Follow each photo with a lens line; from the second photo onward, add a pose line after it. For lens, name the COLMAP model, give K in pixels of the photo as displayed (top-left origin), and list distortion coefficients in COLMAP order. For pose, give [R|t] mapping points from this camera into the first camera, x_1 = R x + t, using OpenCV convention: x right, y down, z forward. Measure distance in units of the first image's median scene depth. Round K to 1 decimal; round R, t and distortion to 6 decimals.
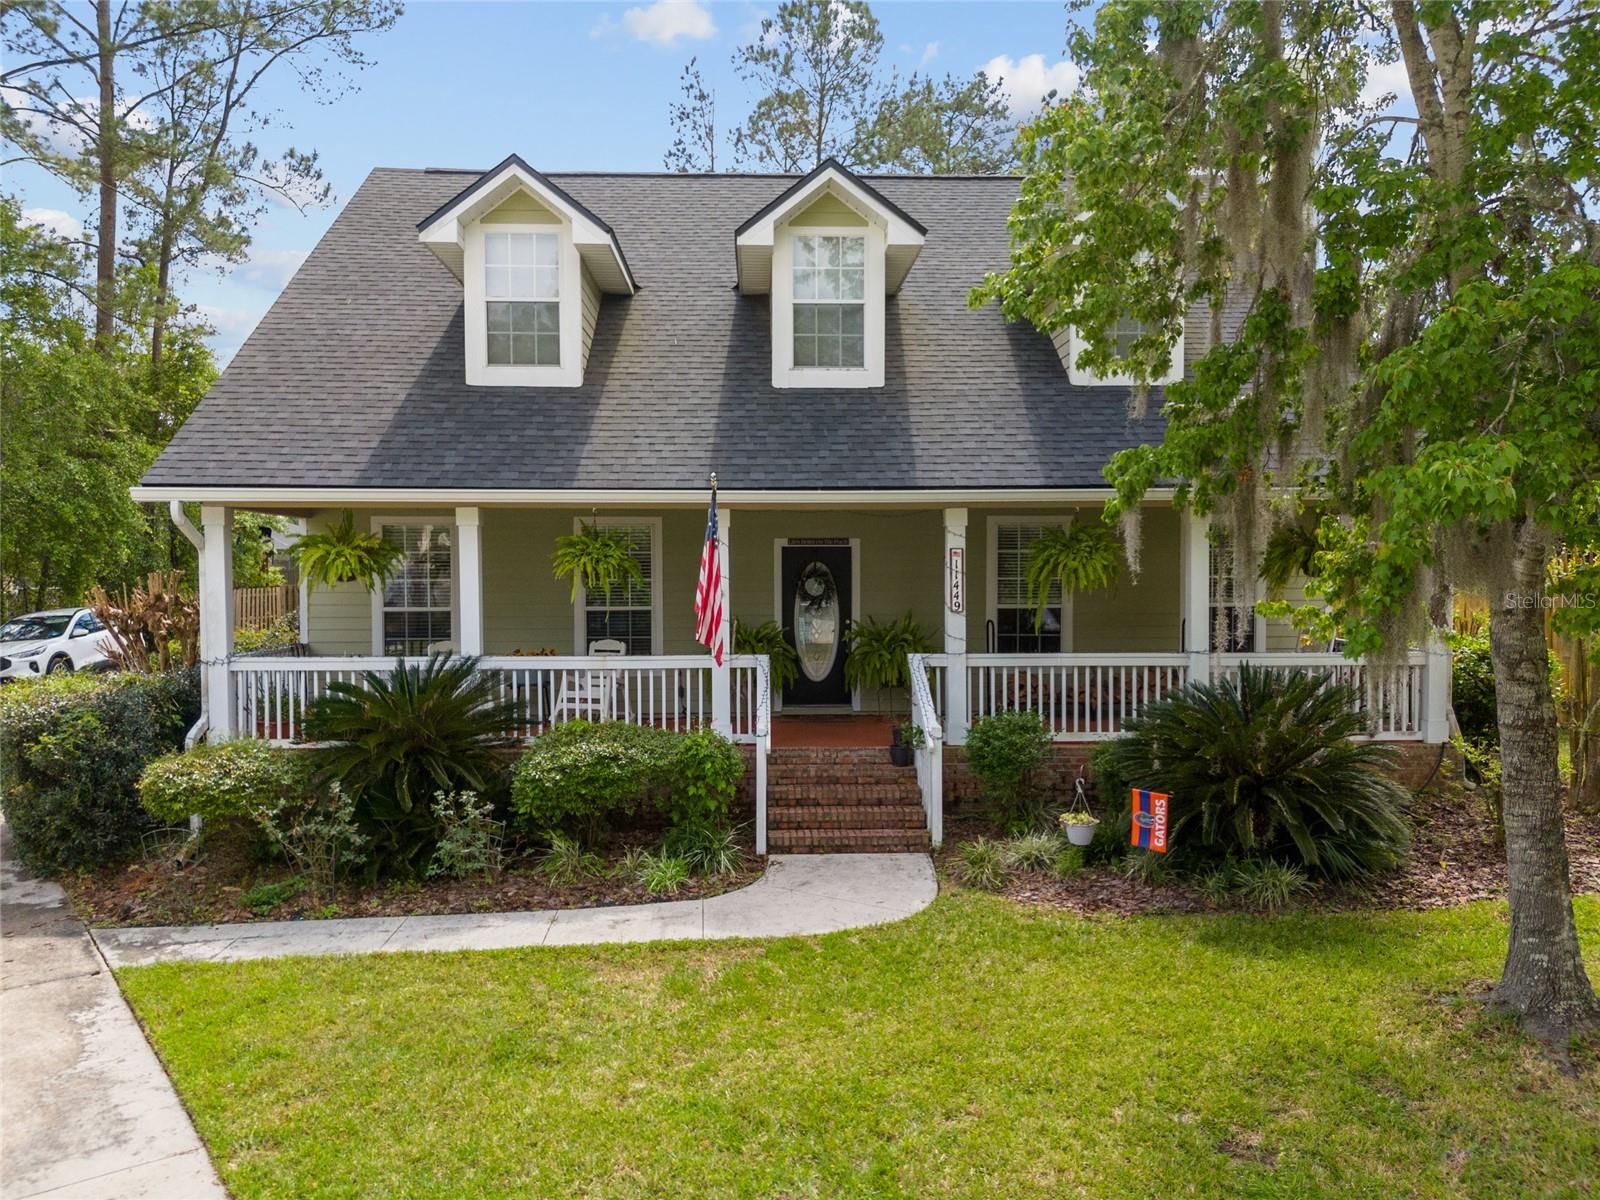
lens RADIAL K [[1176.4, 0, 798.0], [0, 1176.4, 604.7], [0, 0, 1]] dist [0.063597, -0.063330]
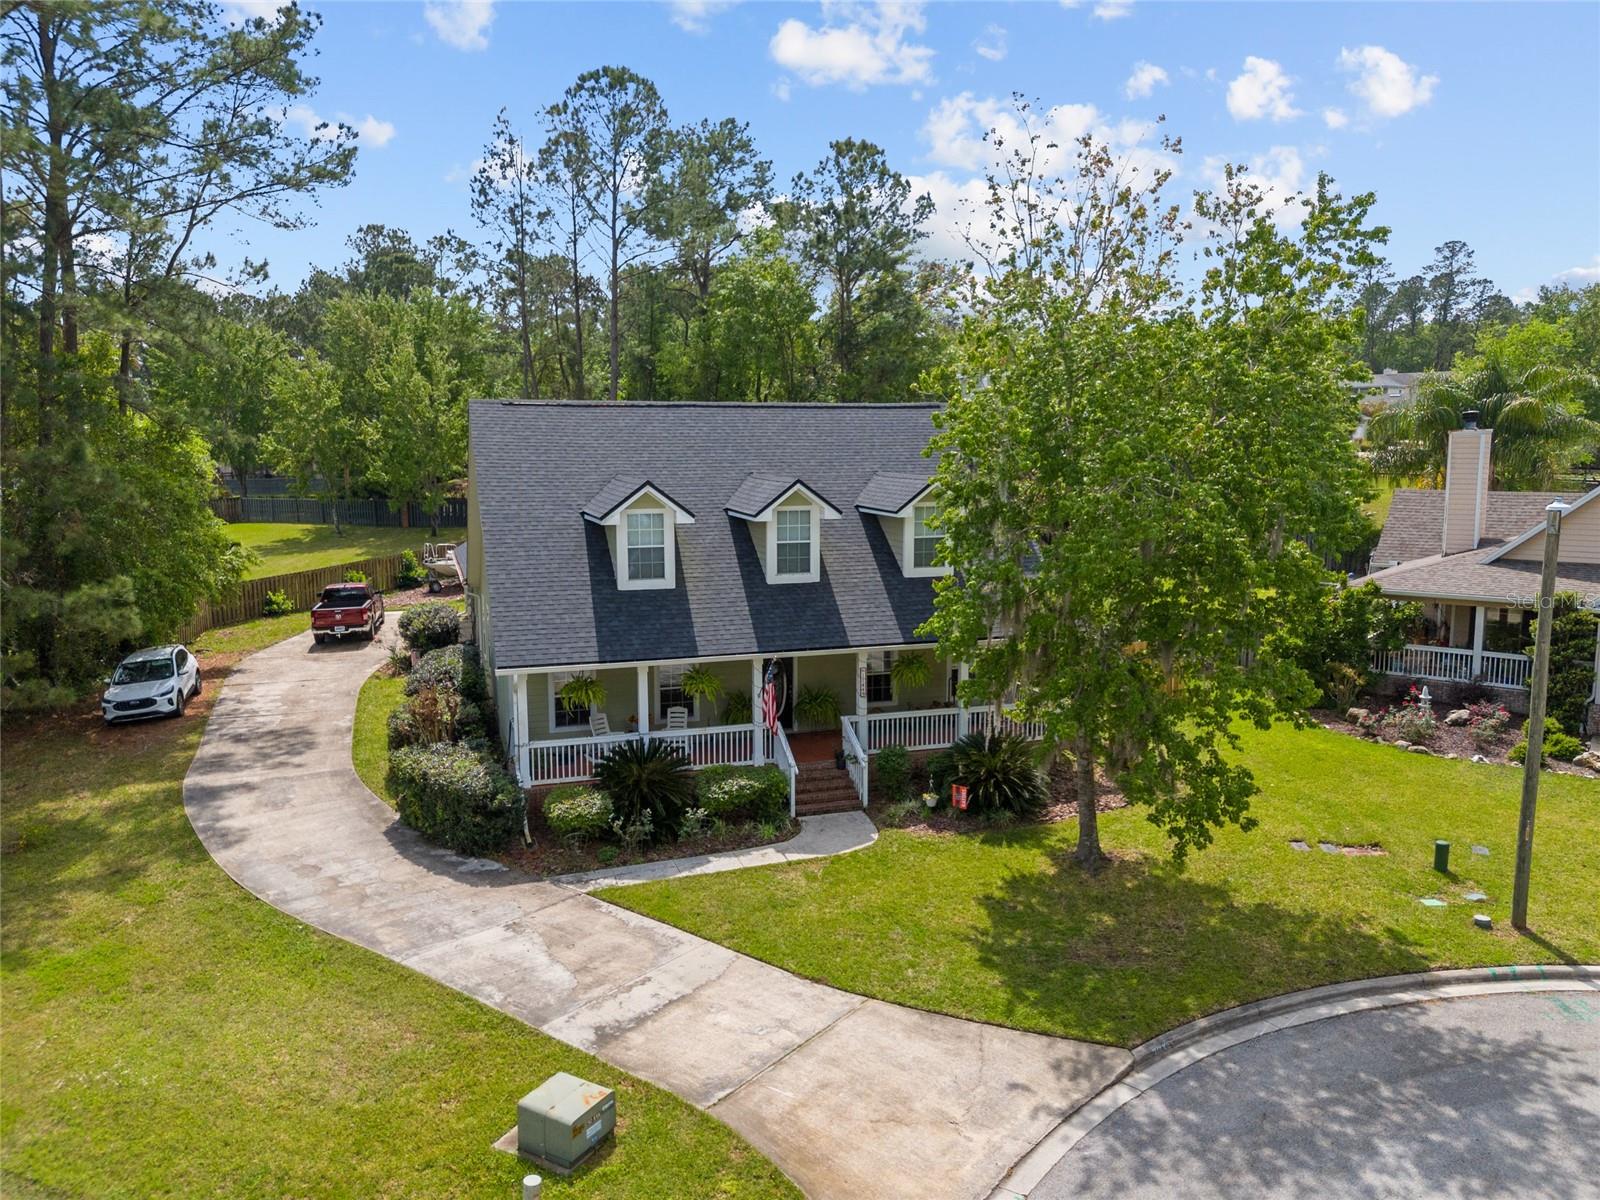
lens RADIAL K [[1169.9, 0, 800.0], [0, 1169.9, 600.0], [0, 0, 1]] dist [0.078425, -0.080486]
pose [[0.962371, -0.035835, 0.269366, -0.568424], [0.006495, 0.994017, 0.109033, -0.419424], [-0.271661, -0.103181, 0.956846, -1.046829]]
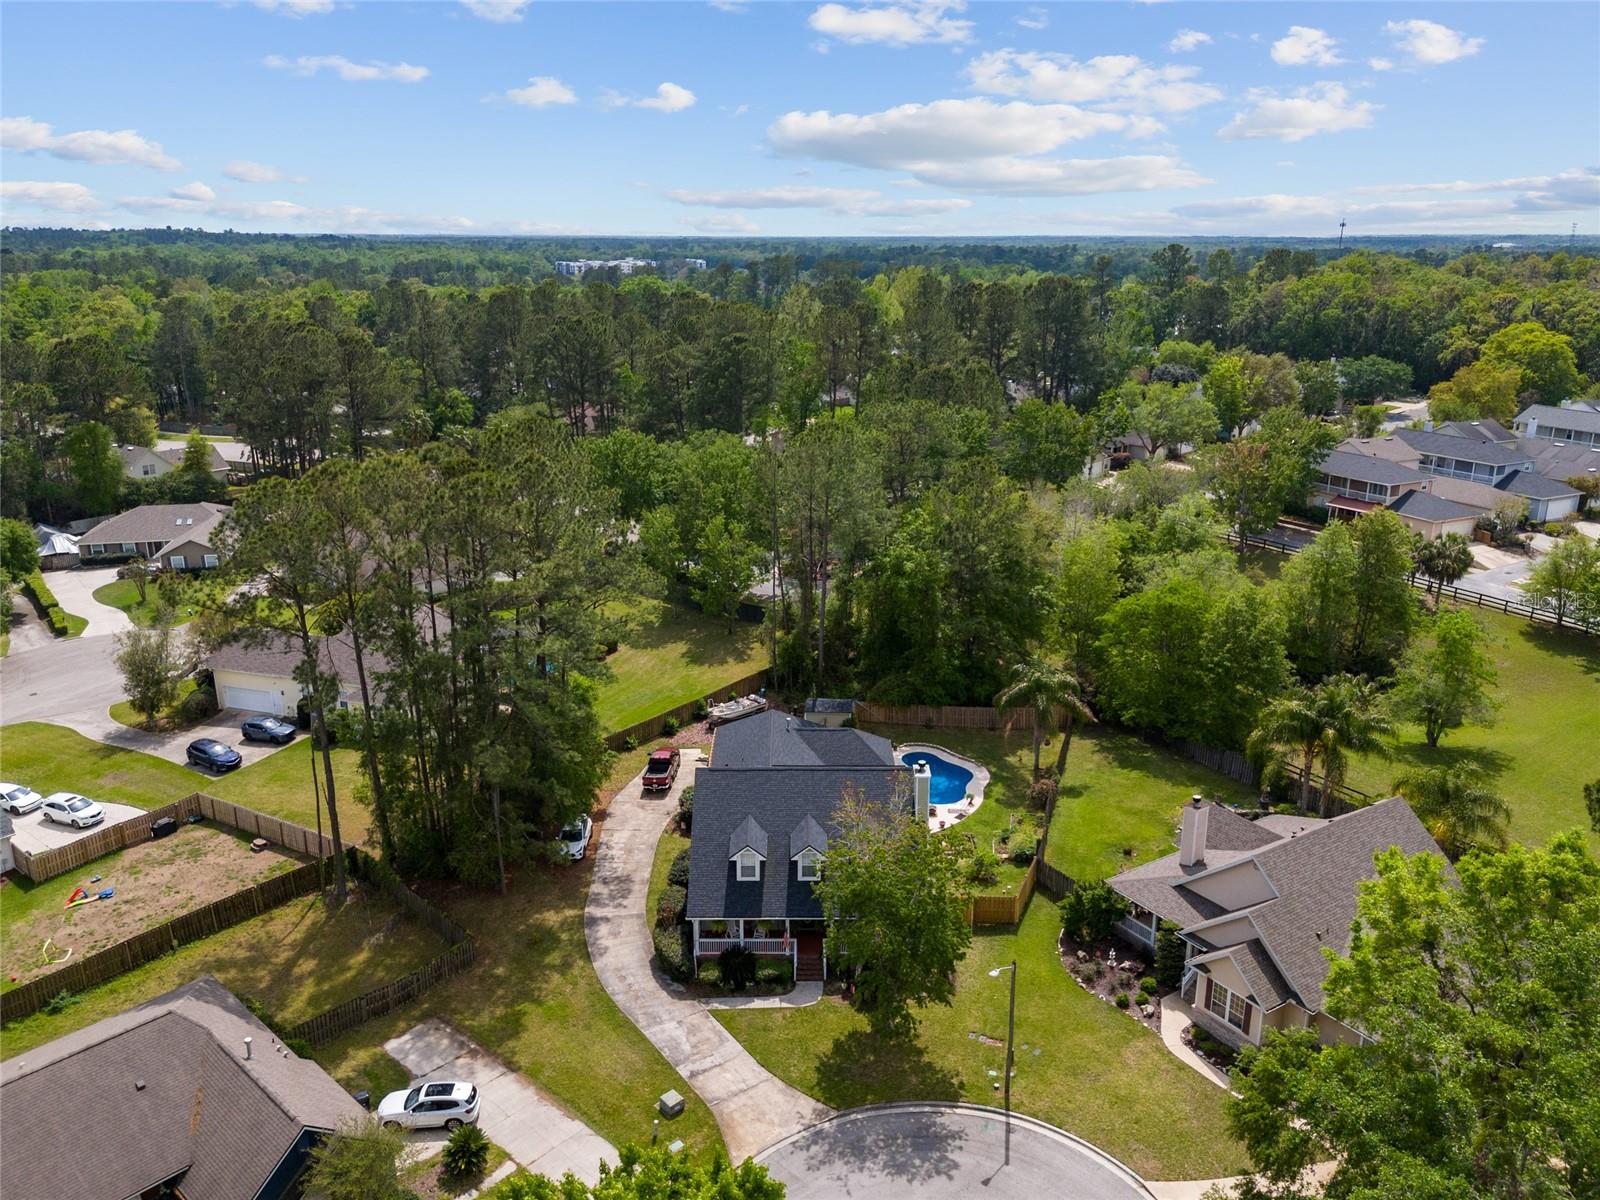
lens RADIAL K [[1176.4, 0, 798.0], [0, 1176.4, 604.7], [0, 0, 1]] dist [0.063597, -0.063330]
pose [[0.999436, 0.012454, -0.031182, 0.132781], [-0.003911, 0.965526, 0.260278, -2.894273], [0.033349, -0.260009, 0.965030, -3.884105]]
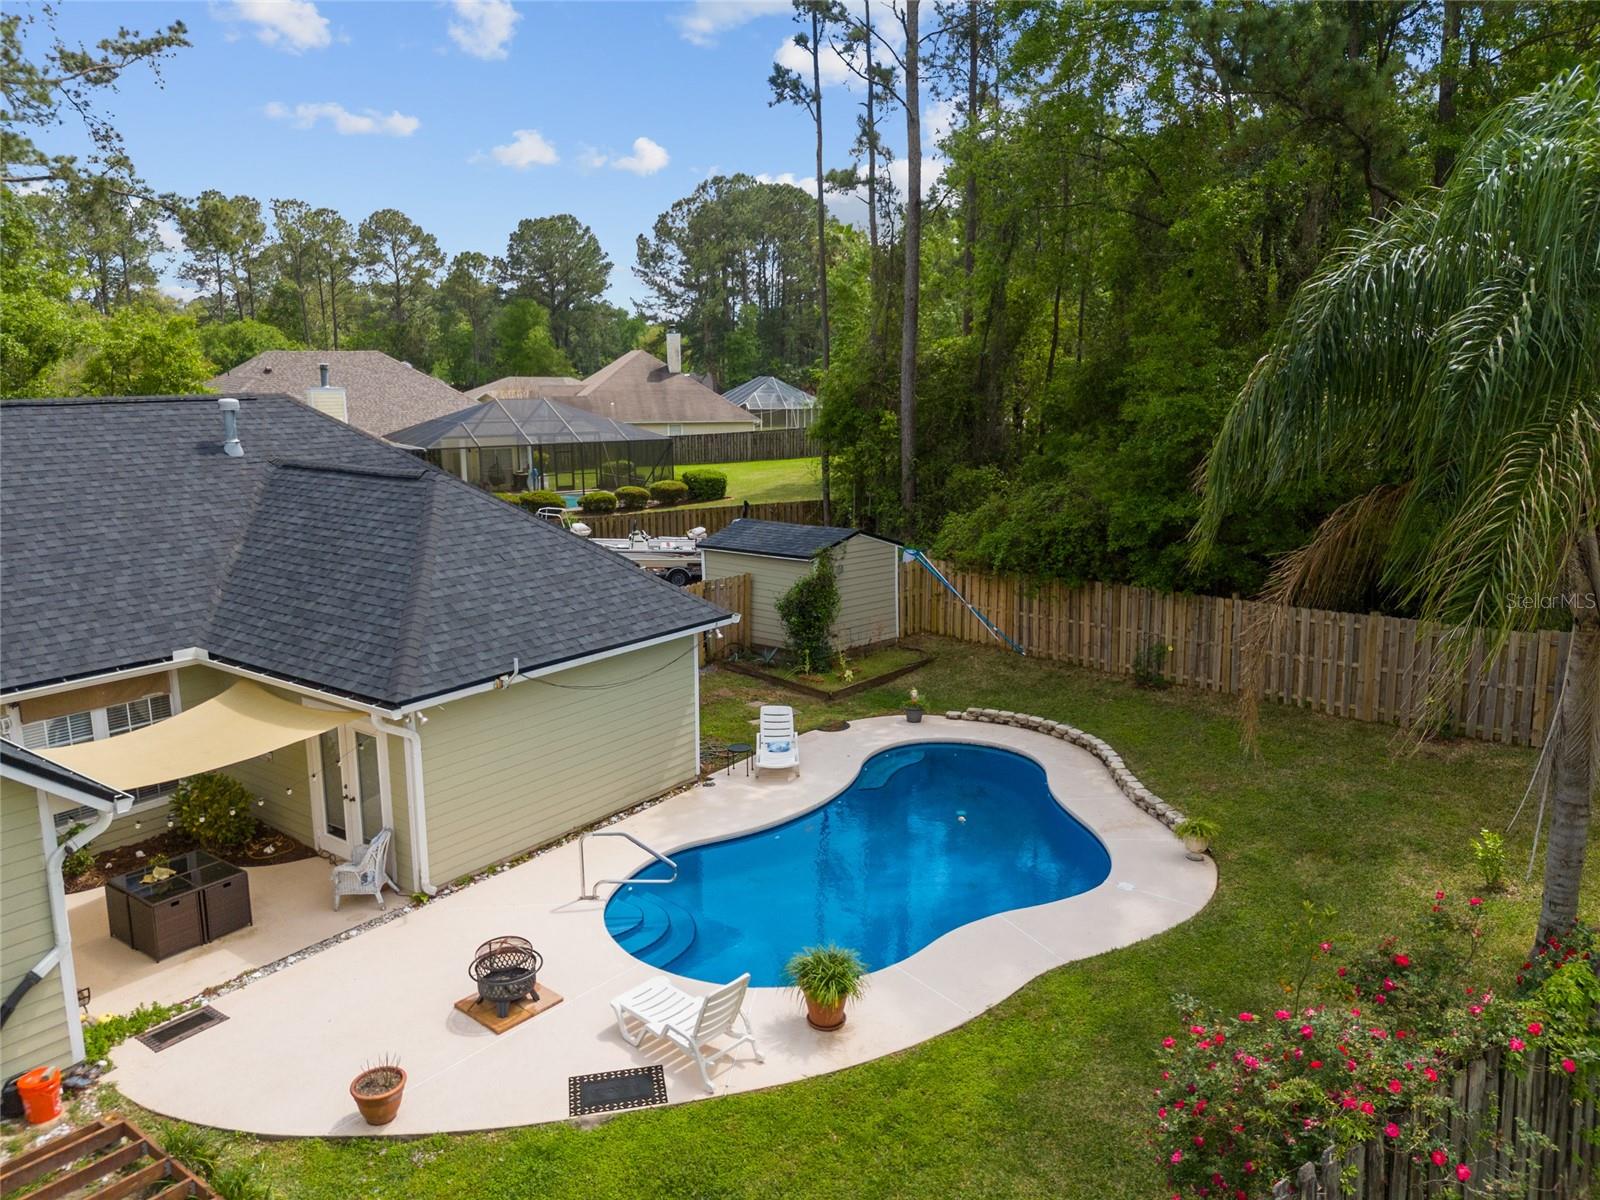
lens RADIAL K [[1169.9, 0, 800.0], [0, 1169.9, 600.0], [0, 0, 1]] dist [0.078425, -0.080486]
pose [[0.775929, 0.123412, -0.618630, 1.502341], [-0.017669, 0.984543, 0.174248, -0.460698], [0.630572, -0.124274, 0.766117, 1.873439]]
